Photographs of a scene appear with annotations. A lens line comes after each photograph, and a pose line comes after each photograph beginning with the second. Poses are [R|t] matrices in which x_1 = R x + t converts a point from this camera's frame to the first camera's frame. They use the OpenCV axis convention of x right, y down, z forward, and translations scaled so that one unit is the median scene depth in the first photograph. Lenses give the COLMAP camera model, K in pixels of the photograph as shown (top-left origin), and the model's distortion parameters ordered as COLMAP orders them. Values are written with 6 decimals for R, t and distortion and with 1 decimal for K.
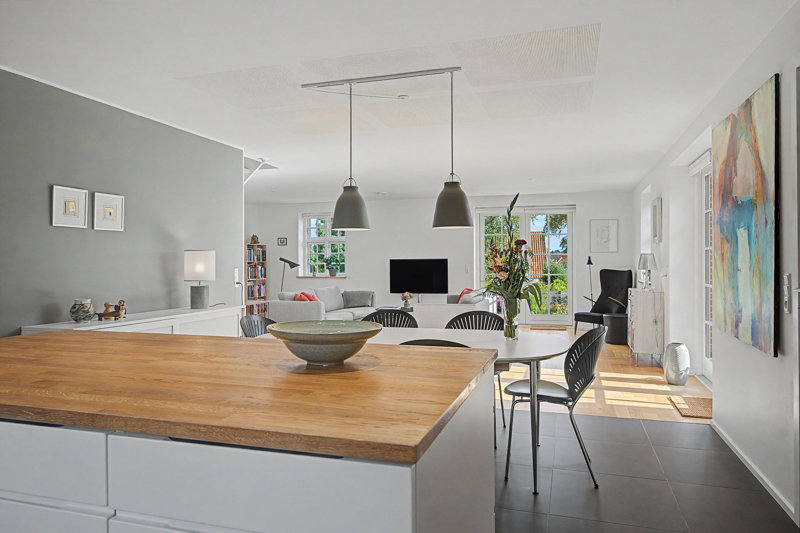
lens RADIAL K [[544.4, 0, 400.0], [0, 544.4, 266.5], [0, 0, 1]] dist [-0.001931, 0.000000]
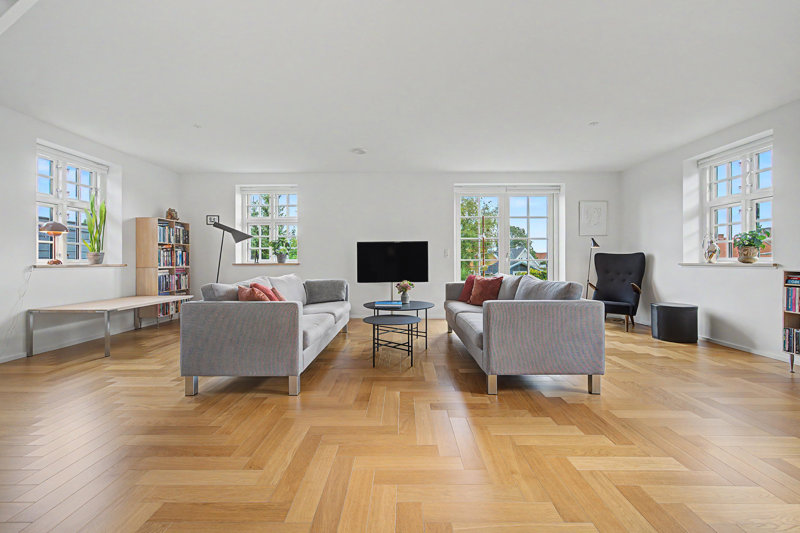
lens RADIAL K [[335.3, 0, 395.4], [0, 335.3, 259.7], [0, 0, 1]] dist [0.027590, 0.000040]
pose [[0.956577, 0.001867, 0.291475, -0.107496], [0.001974, 0.999915, -0.012883, 0.019776], [-0.291474, 0.012899, 0.956492, 0.461135]]
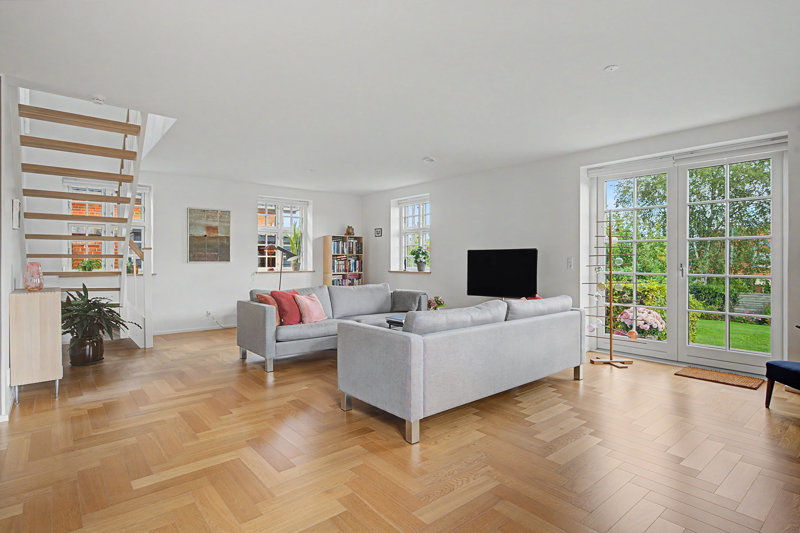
lens RADIAL K [[420.3, 0, 402.0], [0, 420.3, 260.0], [0, 0, 1]] dist [0.001892, 0.000189]
pose [[0.845979, 0.003469, -0.533205, 0.203603], [-0.007028, 0.999965, -0.004645, 0.003680], [0.533170, 0.007677, 0.845973, 0.431683]]
